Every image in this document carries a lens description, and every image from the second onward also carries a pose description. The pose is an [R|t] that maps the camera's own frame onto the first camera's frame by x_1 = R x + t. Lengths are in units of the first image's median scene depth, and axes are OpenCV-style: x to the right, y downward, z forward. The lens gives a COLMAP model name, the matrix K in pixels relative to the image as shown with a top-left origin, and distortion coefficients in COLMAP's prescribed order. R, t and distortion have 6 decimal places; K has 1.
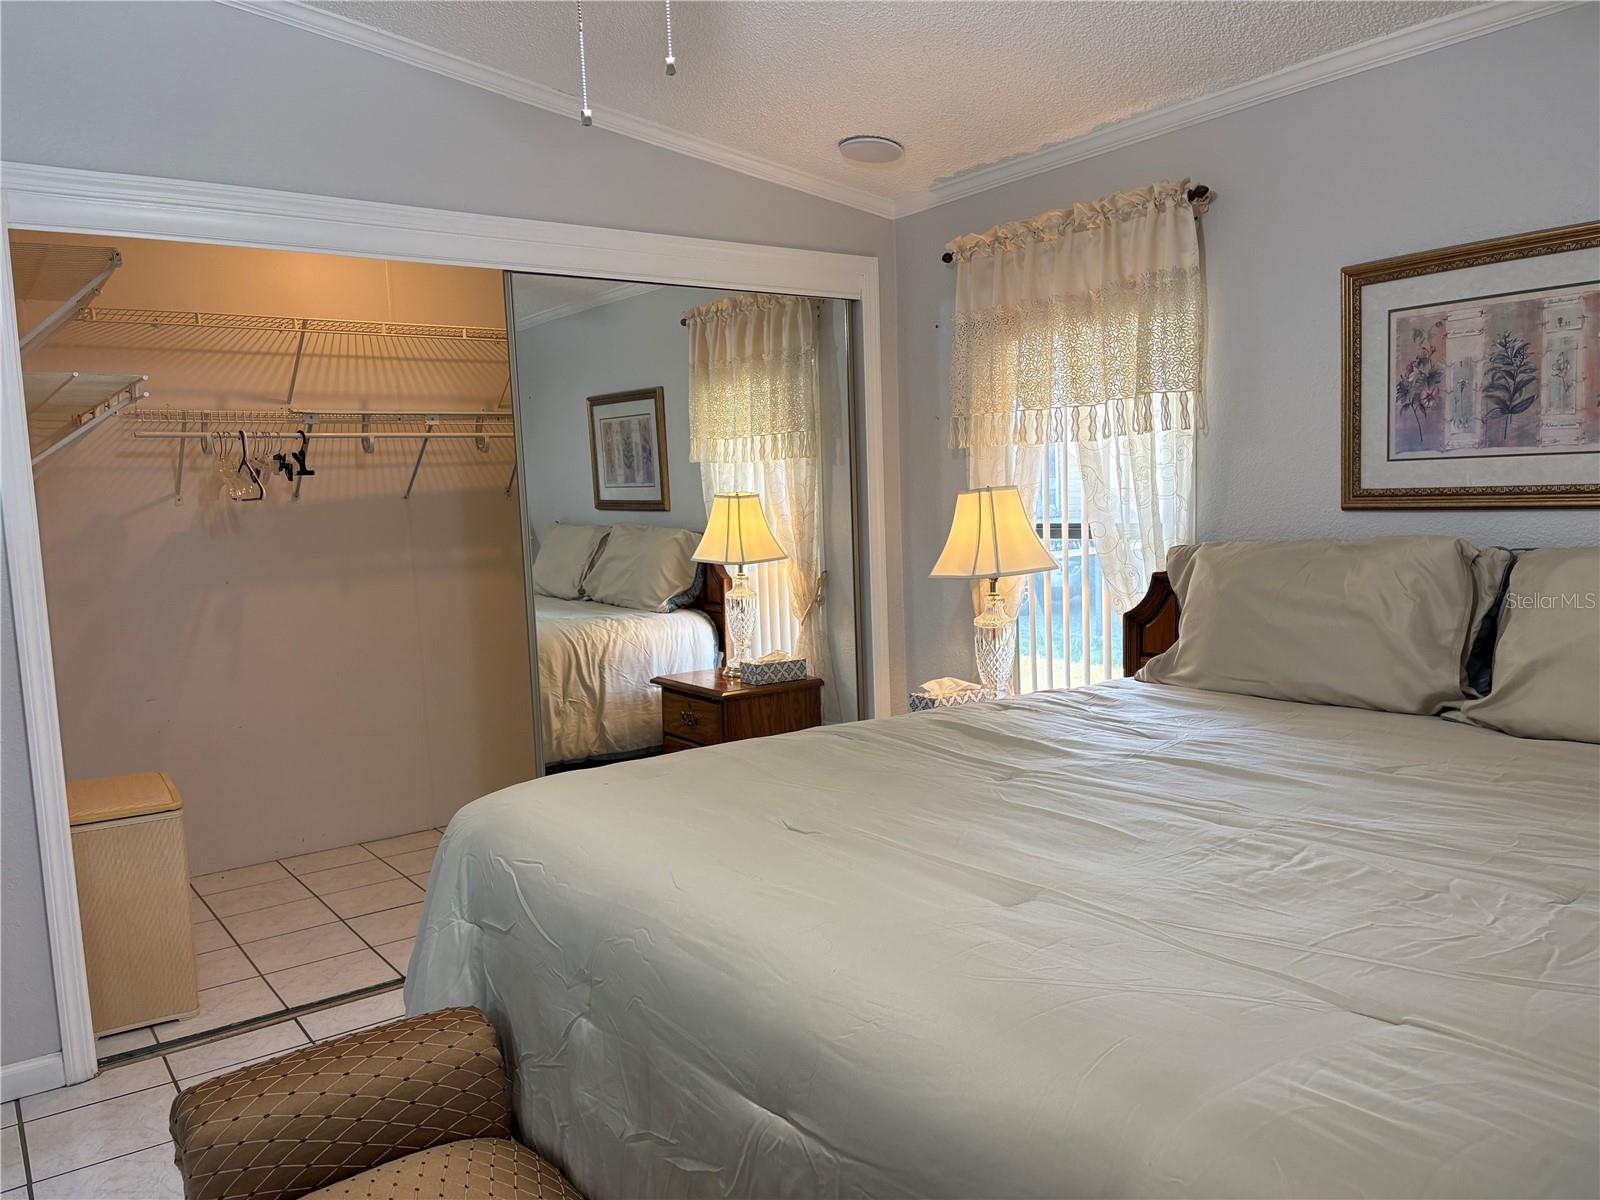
lens RADIAL K [[1203.6, 0, 802.1], [0, 1203.6, 613.9], [0, 0, 1]] dist [0.040548, -0.040274]
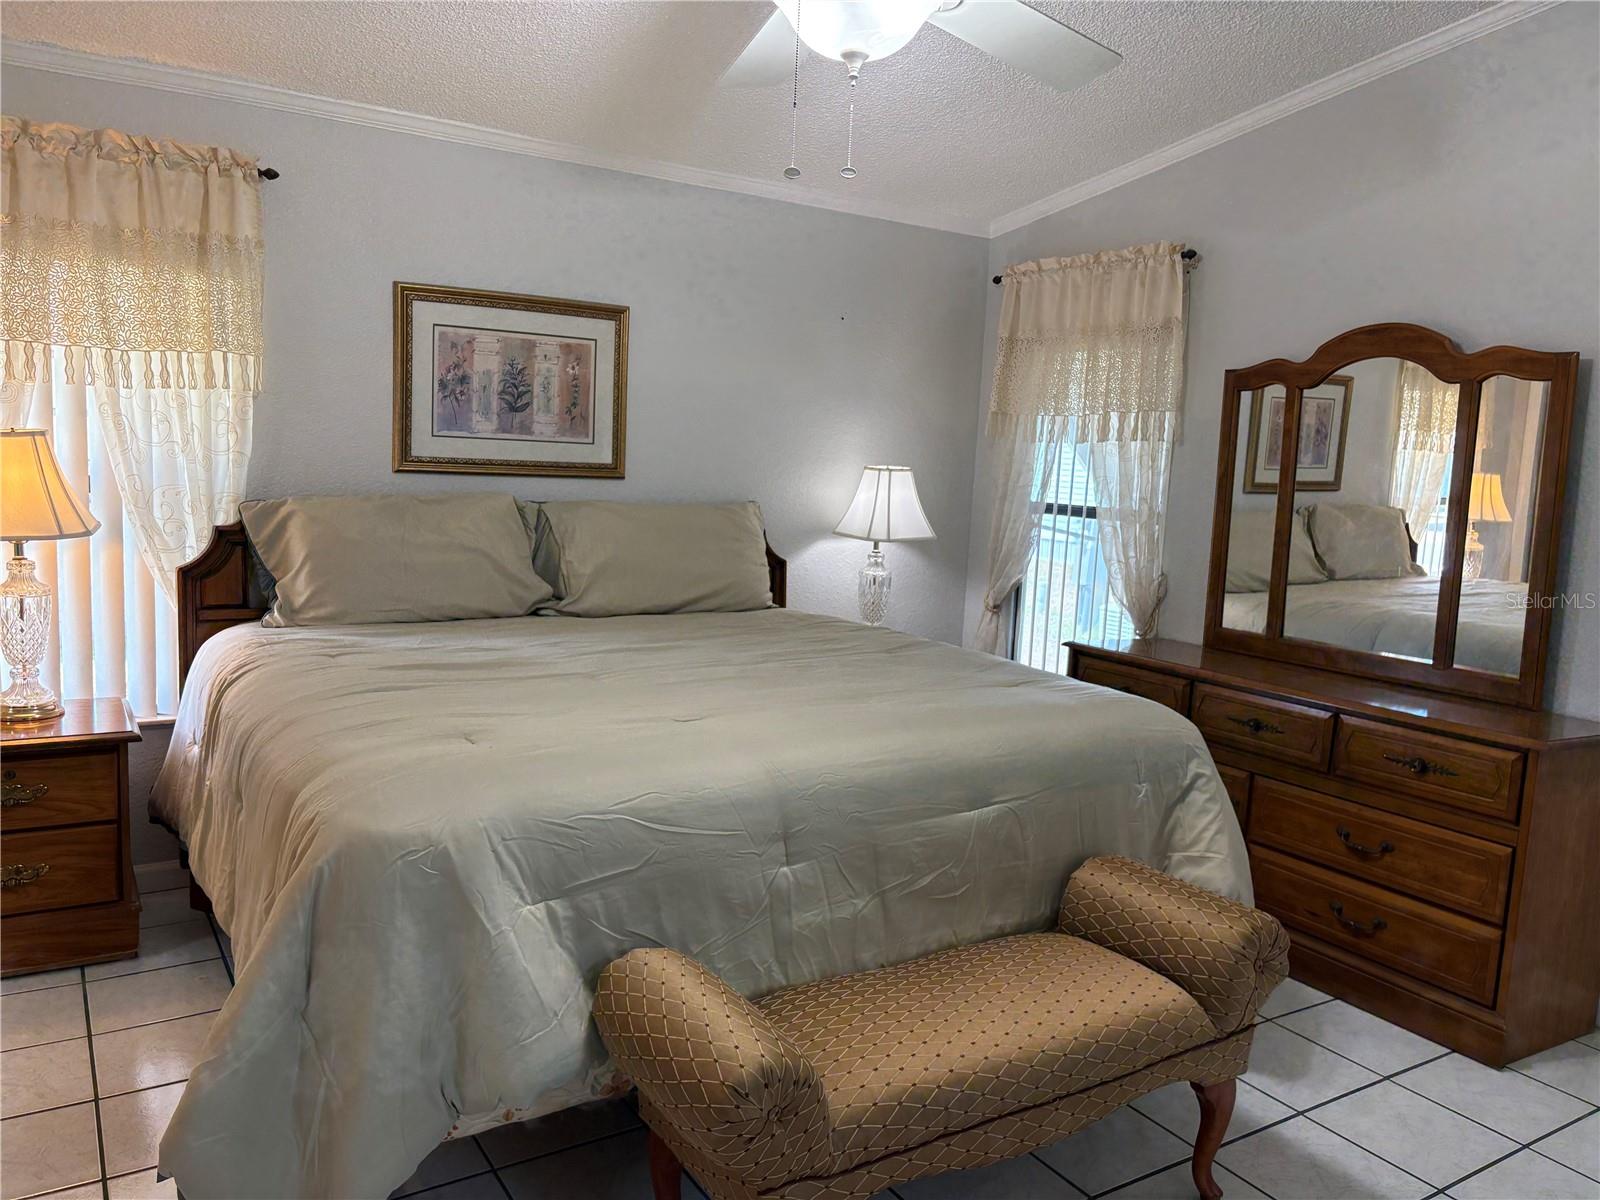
lens RADIAL K [[1219.2, 0, 807.2], [0, 1219.2, 594.9], [0, 0, 1]] dist [0.037244, -0.042599]
pose [[0.059067, -0.077659, 0.995229, -0.898598], [0.058341, 0.995534, 0.074220, -0.030096], [-0.996548, 0.053679, 0.063334, 0.545143]]
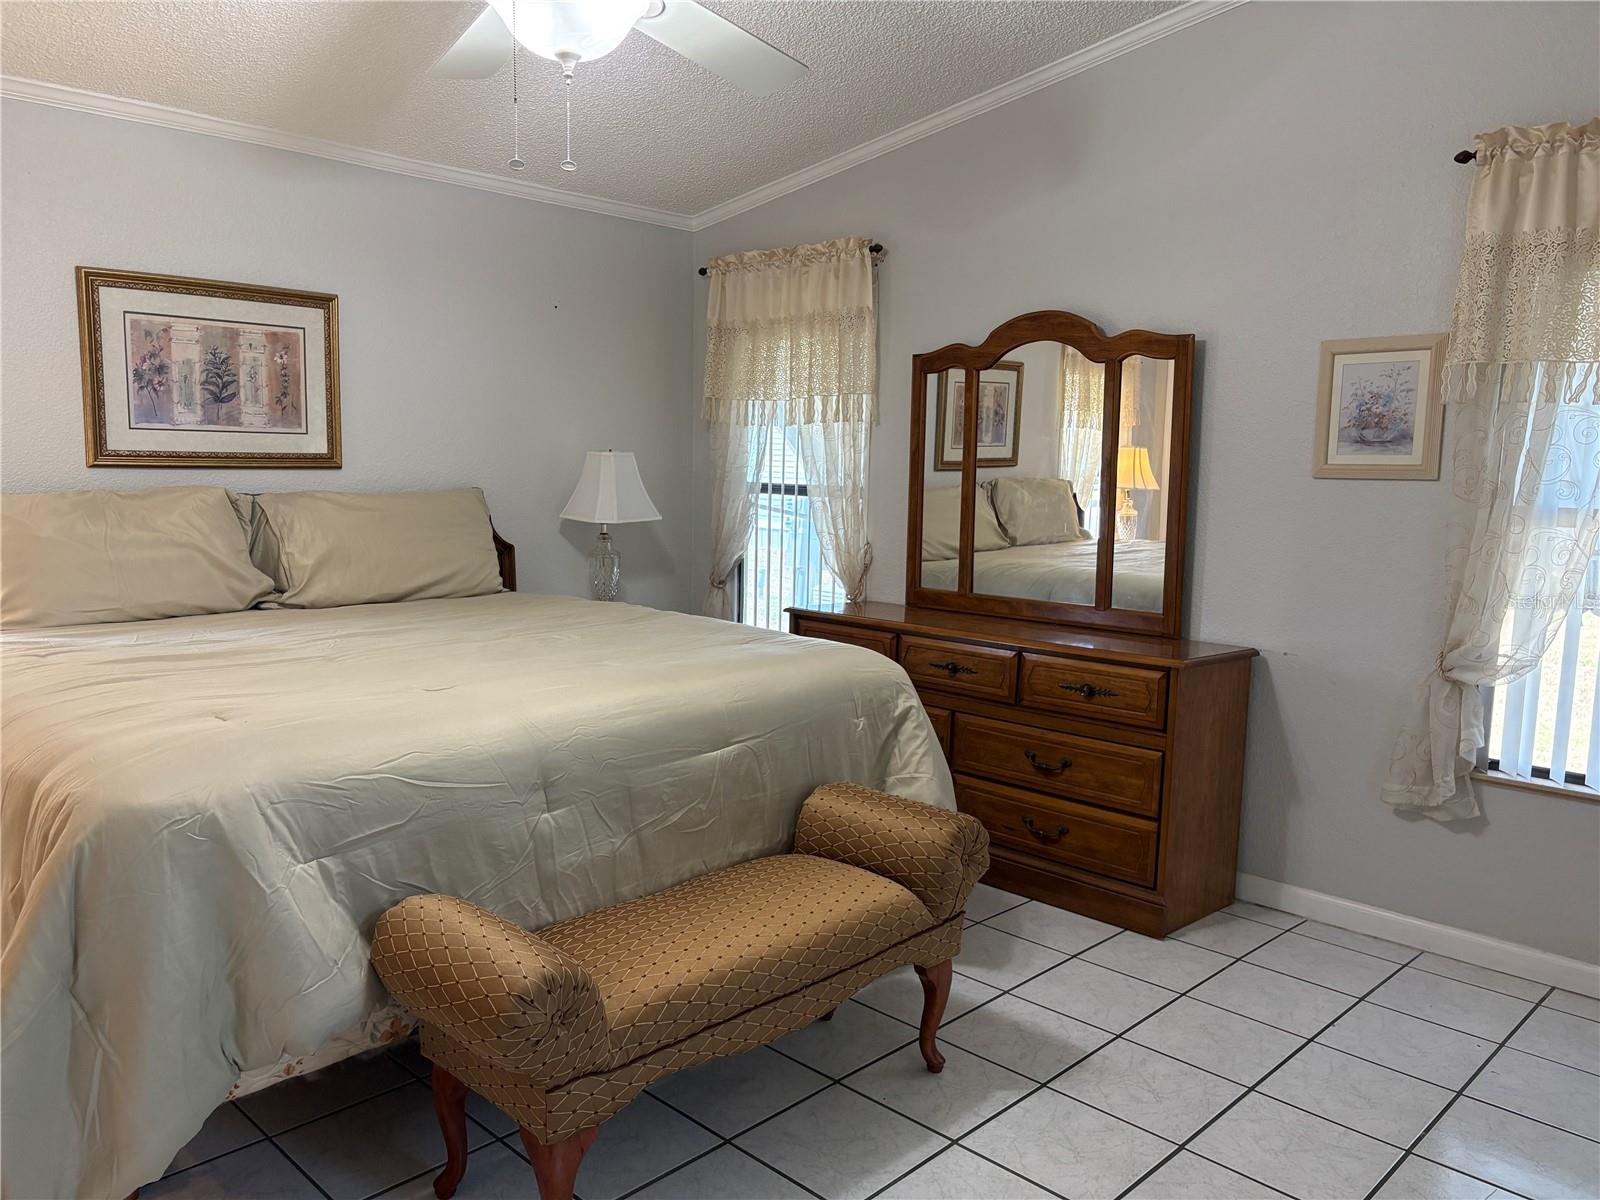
lens RADIAL K [[1216.1, 0, 797.6], [0, 1216.1, 603.0], [0, 0, 1]] dist [0.028899, -0.004061]
pose [[-0.167633, -0.084683, 0.982206, -0.978770], [0.092771, 0.990528, 0.101234, -0.010673], [-0.981475, 0.108090, -0.158189, 0.566322]]
